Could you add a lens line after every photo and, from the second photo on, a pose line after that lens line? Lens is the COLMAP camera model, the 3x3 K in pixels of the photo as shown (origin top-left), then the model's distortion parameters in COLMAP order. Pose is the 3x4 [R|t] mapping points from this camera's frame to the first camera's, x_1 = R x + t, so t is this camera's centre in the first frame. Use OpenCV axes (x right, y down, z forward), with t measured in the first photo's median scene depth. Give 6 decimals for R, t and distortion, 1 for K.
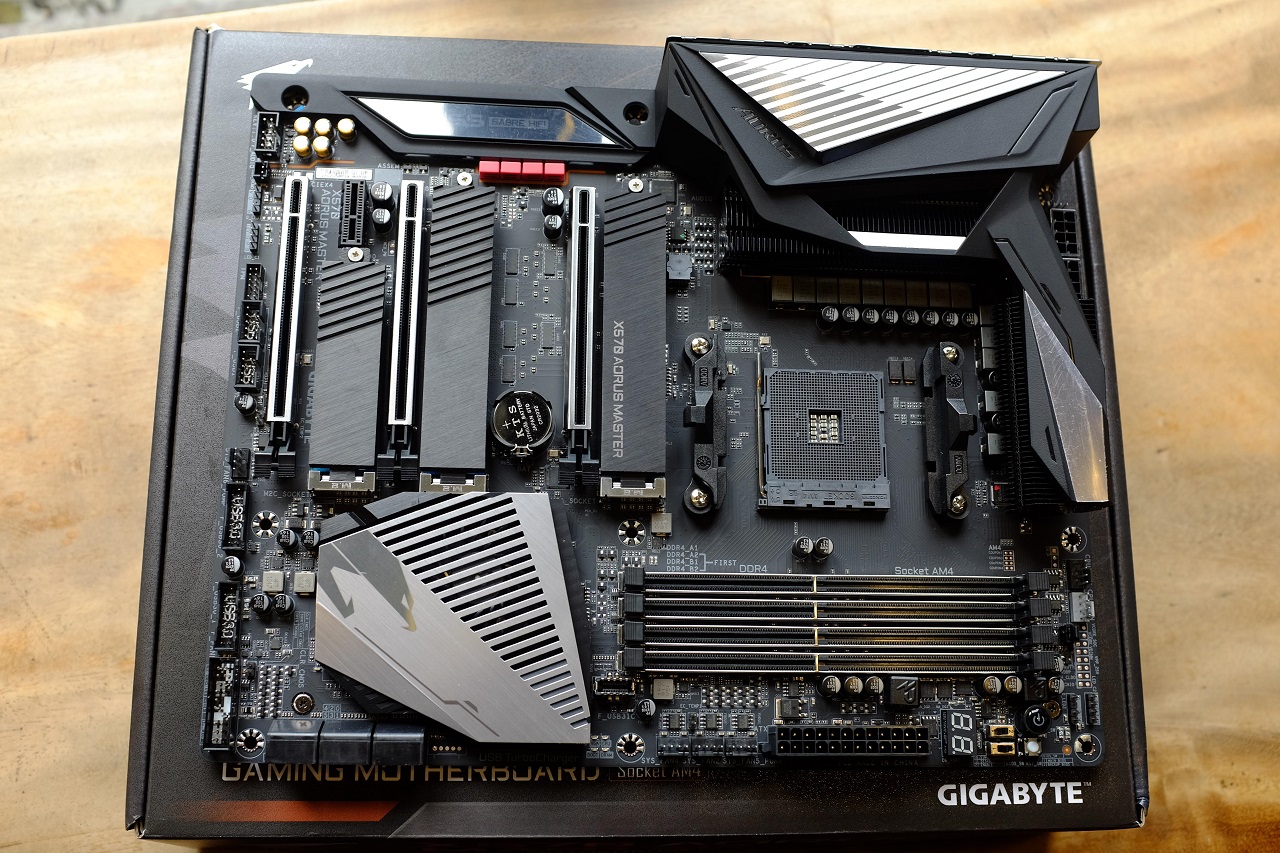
lens RADIAL K [[1343.2, 0, 640.0], [0, 1343.2, 426.5], [0, 0, 1]] dist [-0.154972, 0.330639]
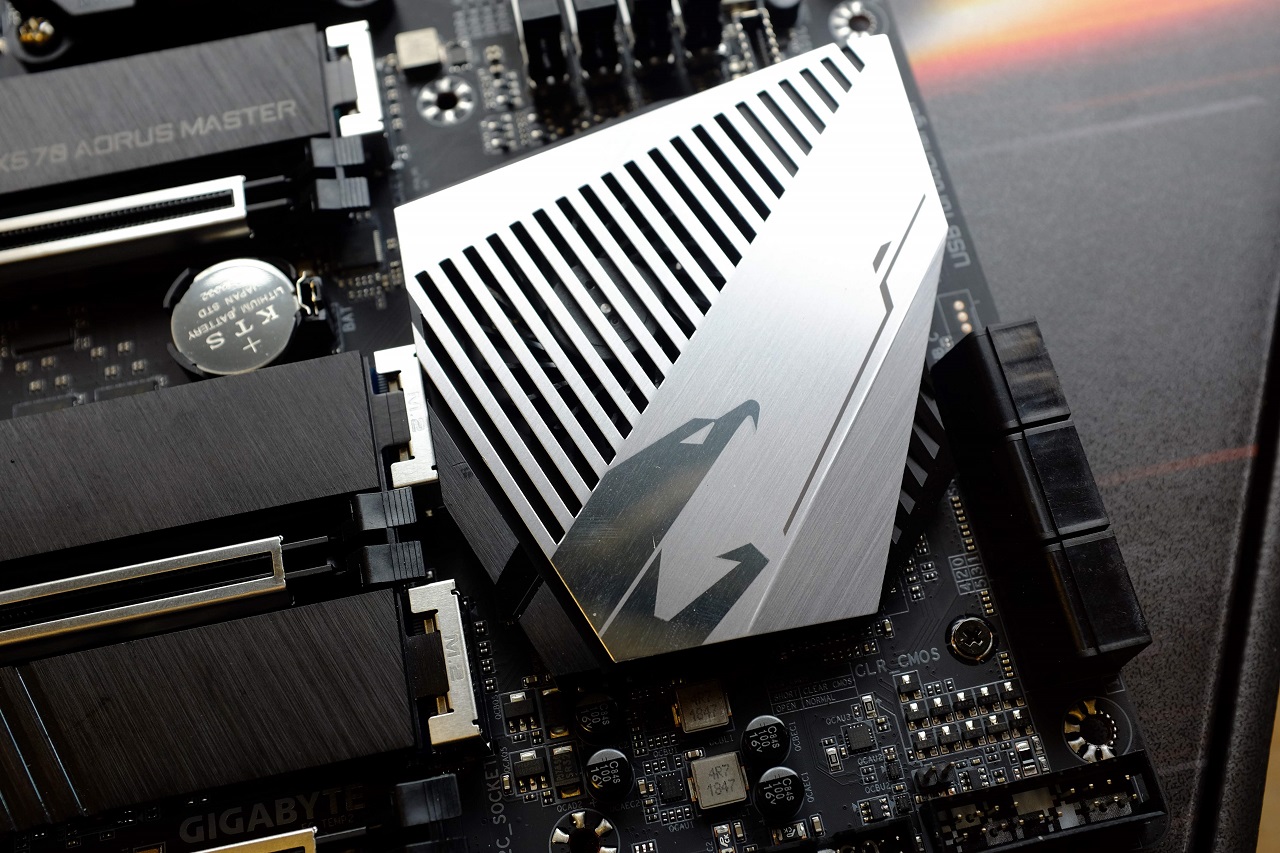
lens RADIAL K [[1343.2, 0, 640.0], [0, 1343.2, 426.5], [0, 0, 1]] dist [-0.154972, 0.330639]
pose [[-0.209570, -0.922859, 0.323127, -0.285323], [0.945668, -0.107283, 0.306926, -0.017054], [-0.248583, 0.369893, 0.895201, 0.570570]]
